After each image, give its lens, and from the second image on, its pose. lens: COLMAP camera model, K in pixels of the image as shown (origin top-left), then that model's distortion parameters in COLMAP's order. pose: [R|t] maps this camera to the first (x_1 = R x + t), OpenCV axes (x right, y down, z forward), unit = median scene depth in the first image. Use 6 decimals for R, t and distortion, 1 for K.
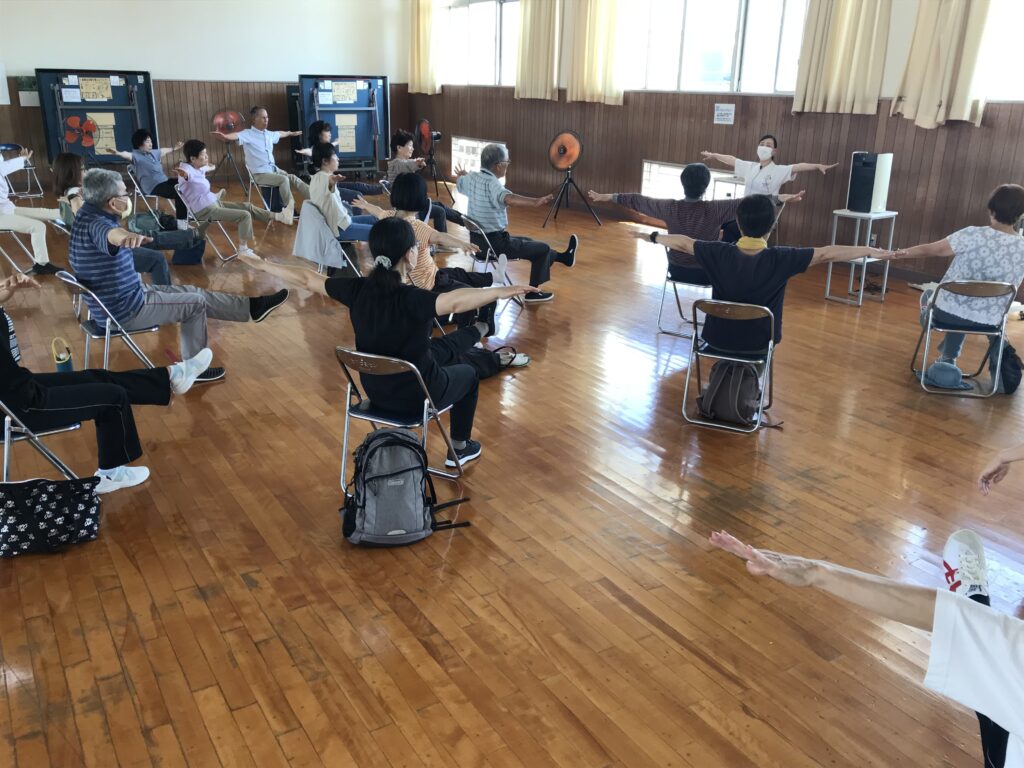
lens RADIAL K [[876.7, 0, 512.0], [0, 876.7, 384.0], [0, 0, 1]] dist [-0.000269, 0.054887]
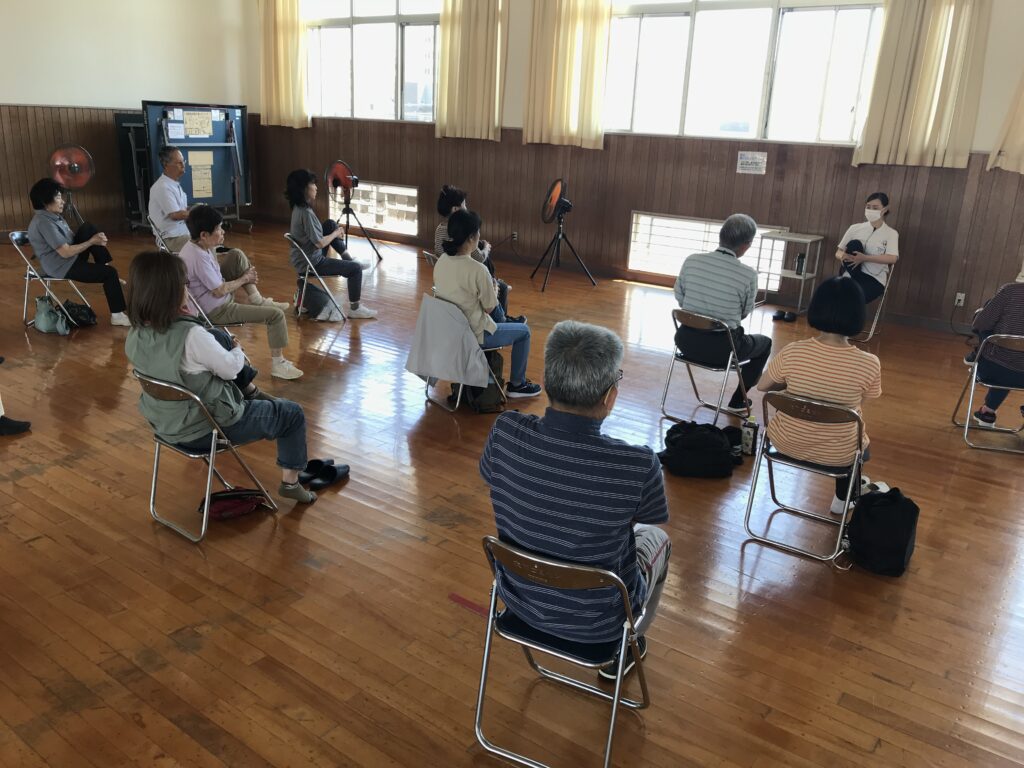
lens RADIAL K [[831.5, 0, 512.0], [0, 831.5, 384.0], [0, 0, 1]] dist [-0.006593, 0.046883]
pose [[0.930423, -0.088684, 0.355596, -0.315851], [0.094143, 0.995557, 0.001960, -0.103825], [-0.354190, 0.031654, 0.934638, 0.288045]]
